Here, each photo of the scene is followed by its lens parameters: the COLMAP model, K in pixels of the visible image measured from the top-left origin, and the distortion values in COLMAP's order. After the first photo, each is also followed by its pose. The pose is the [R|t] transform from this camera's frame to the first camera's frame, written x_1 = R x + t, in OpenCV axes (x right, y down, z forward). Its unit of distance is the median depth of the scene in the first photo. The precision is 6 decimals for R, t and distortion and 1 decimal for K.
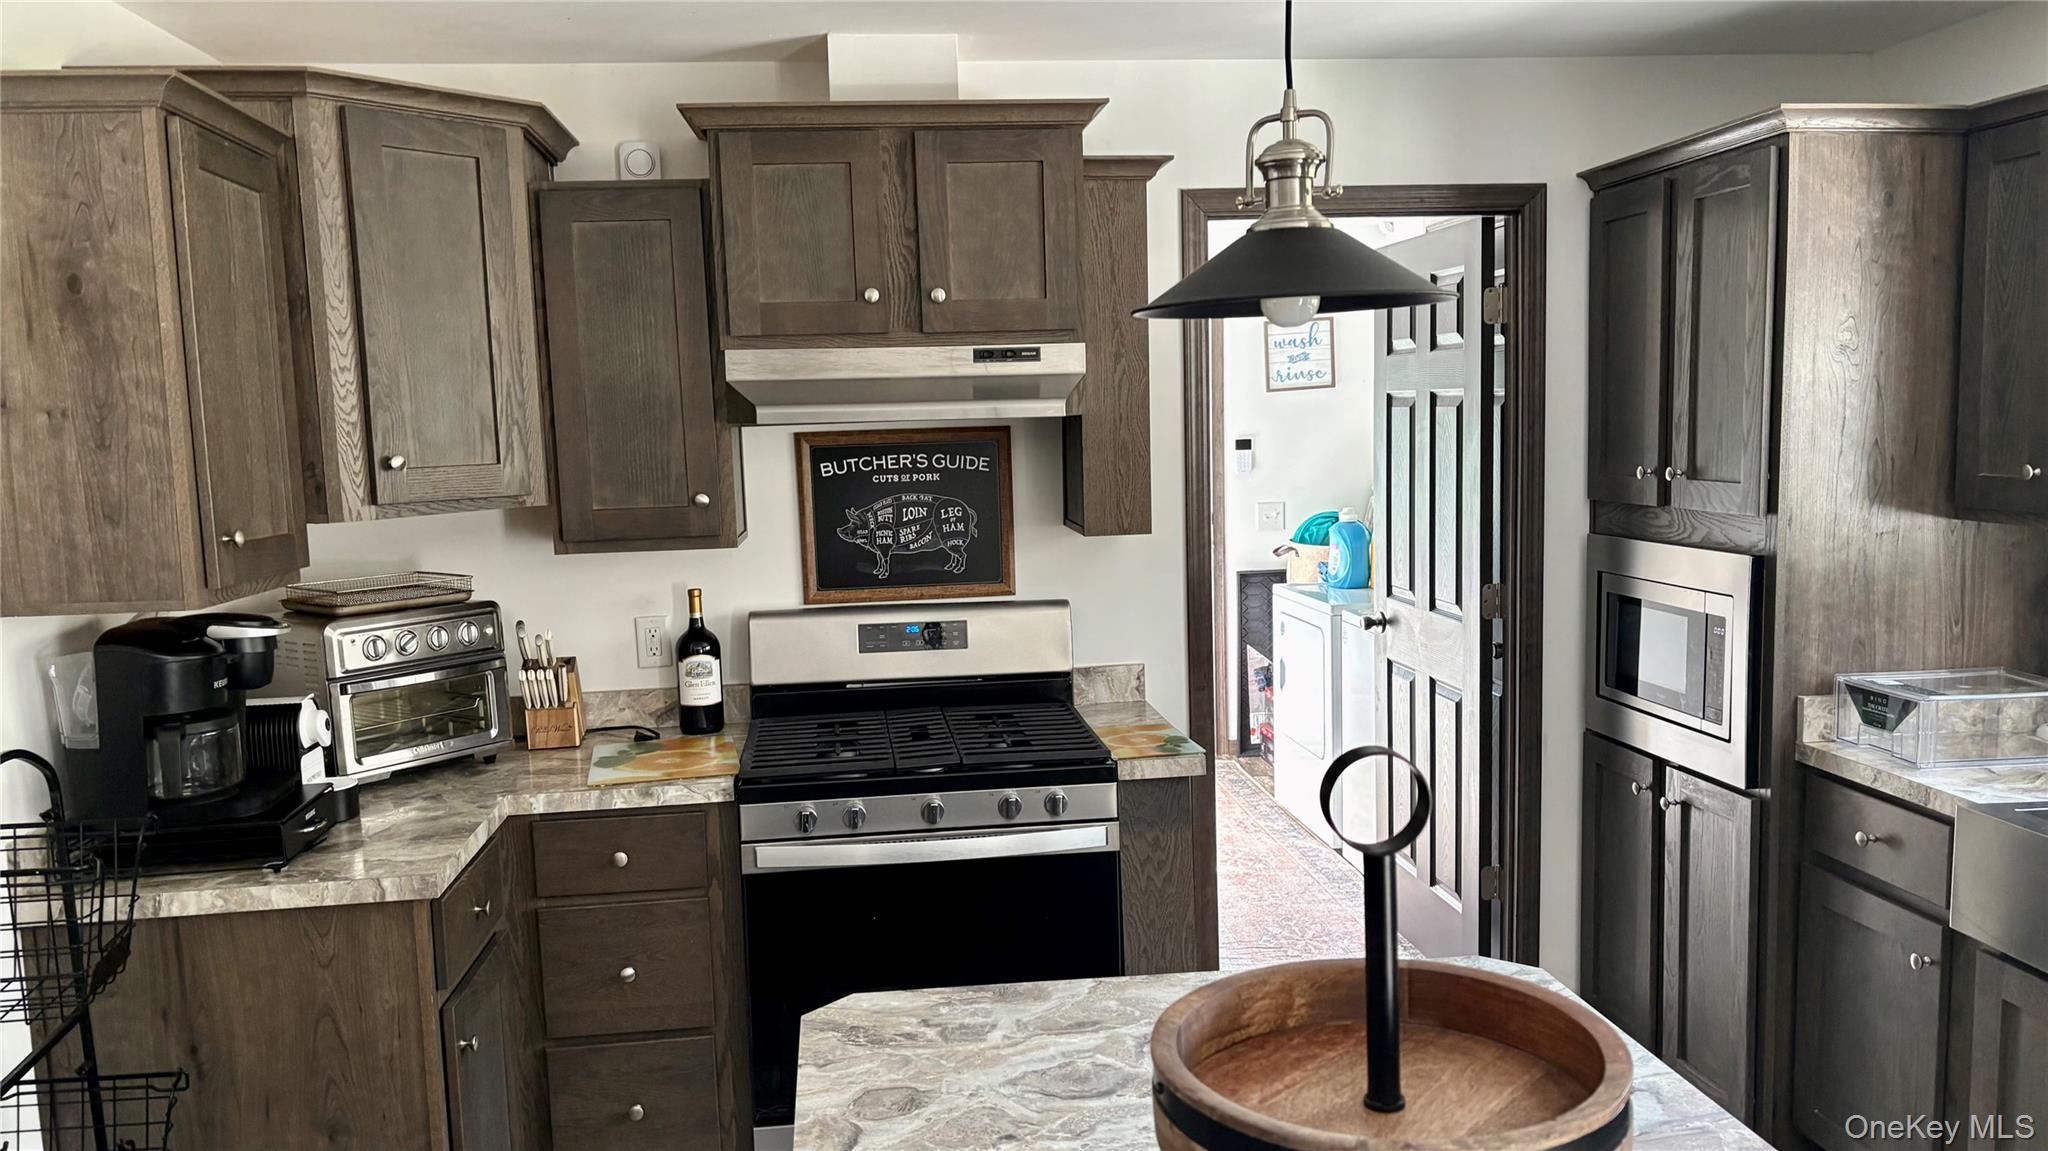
lens RADIAL K [[1540.3, 0, 1015.5], [0, 1540.3, 592.0], [0, 0, 1]] dist [0.061641, -0.077064]
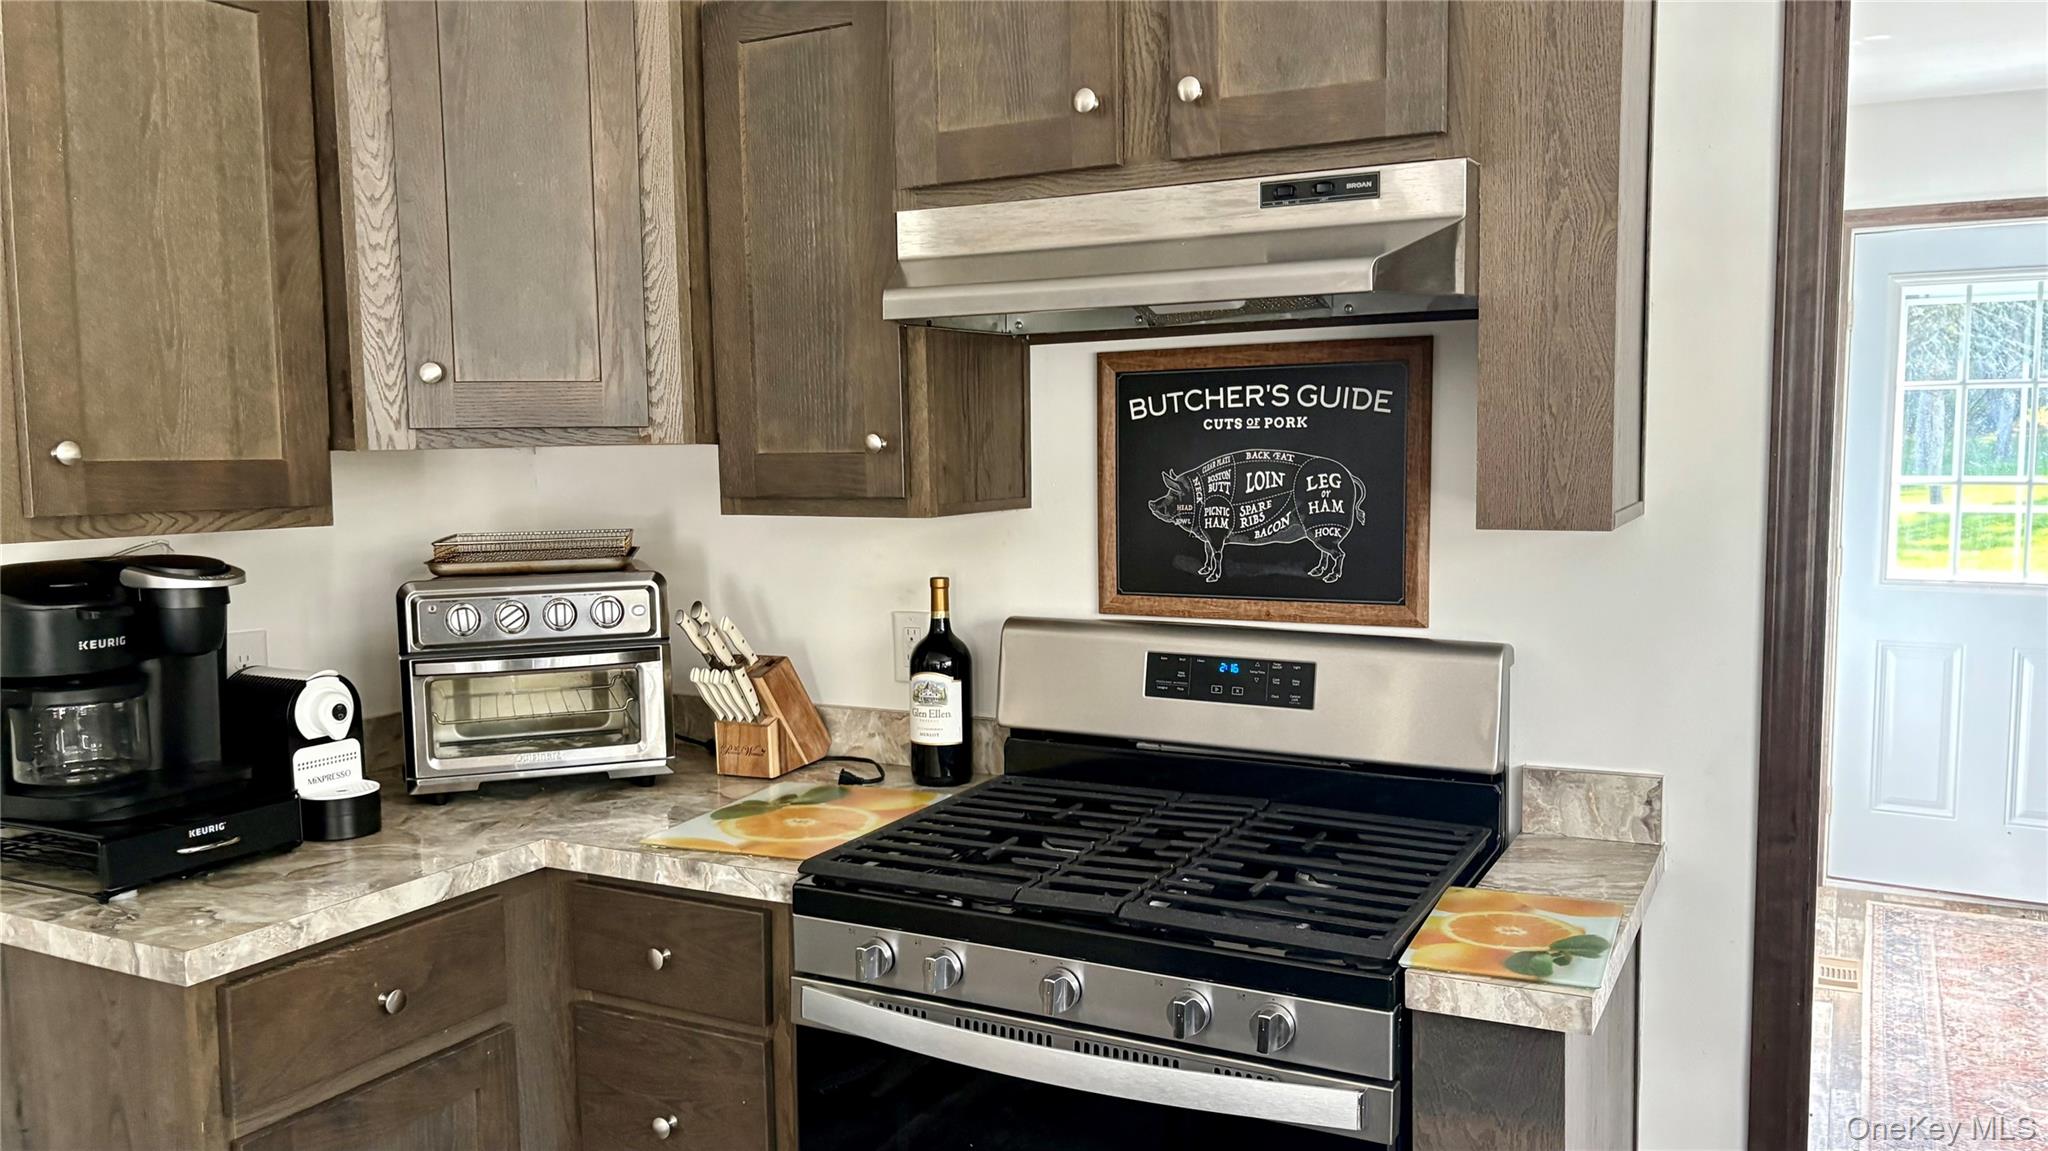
lens RADIAL K [[1540.3, 0, 1015.5], [0, 1540.3, 592.0], [0, 0, 1]] dist [0.061641, -0.077064]
pose [[0.819928, 0.076291, -0.567360, 0.214010], [-0.076113, 0.996809, 0.024042, -0.014529], [0.567384, 0.023470, 0.823119, 0.450078]]
